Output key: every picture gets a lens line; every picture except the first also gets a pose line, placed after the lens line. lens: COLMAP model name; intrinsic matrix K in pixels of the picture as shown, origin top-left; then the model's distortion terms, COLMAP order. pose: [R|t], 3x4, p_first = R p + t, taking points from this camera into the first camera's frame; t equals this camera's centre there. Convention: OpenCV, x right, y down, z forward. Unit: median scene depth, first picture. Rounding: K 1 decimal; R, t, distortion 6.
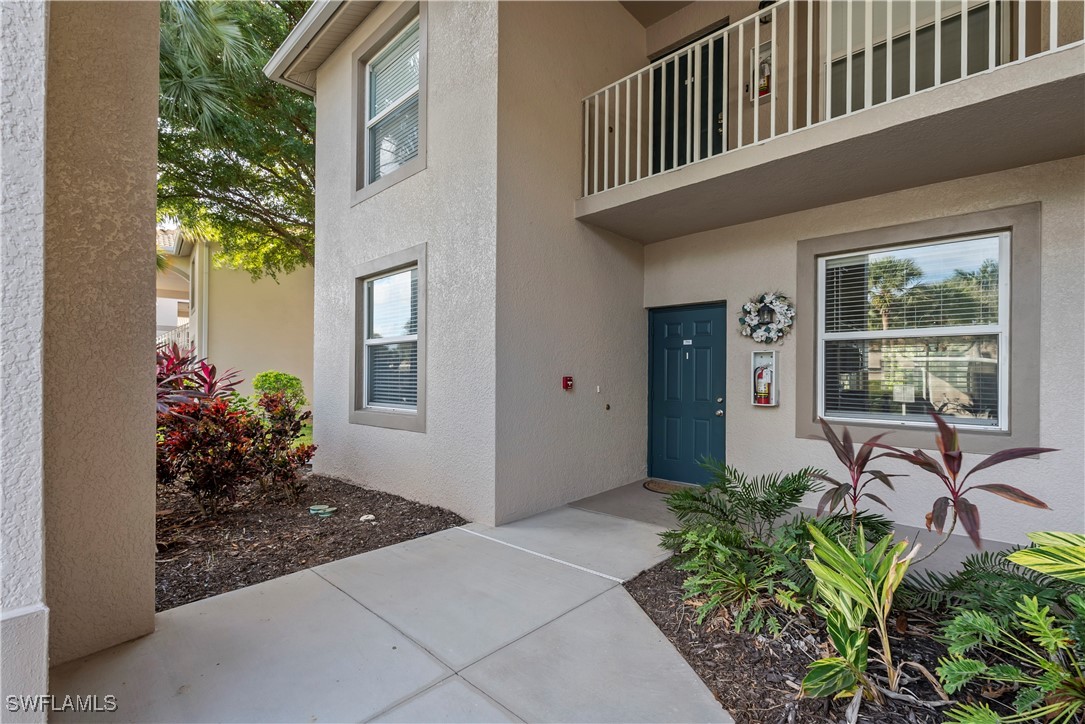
lens RADIAL K [[480.4, 0, 541.1], [0, 480.4, 369.4], [0, 0, 1]] dist [0.001619, 0.000472]
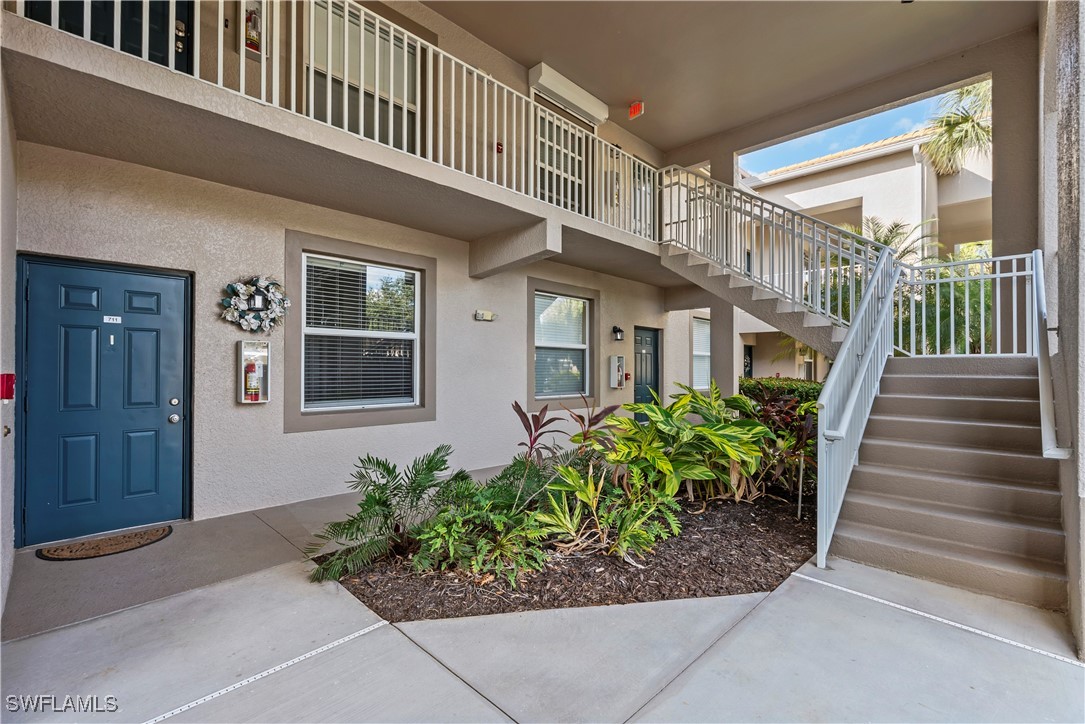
lens RADIAL K [[482.4, 0, 542.5], [0, 482.4, 362.0], [0, 0, 1]] dist [0.000090, -0.000351]
pose [[0.028995, 0.006872, 0.999556, -0.415764], [-0.012394, 0.999902, -0.006515, -0.000403], [-0.999503, -0.012200, 0.029078, 0.456997]]
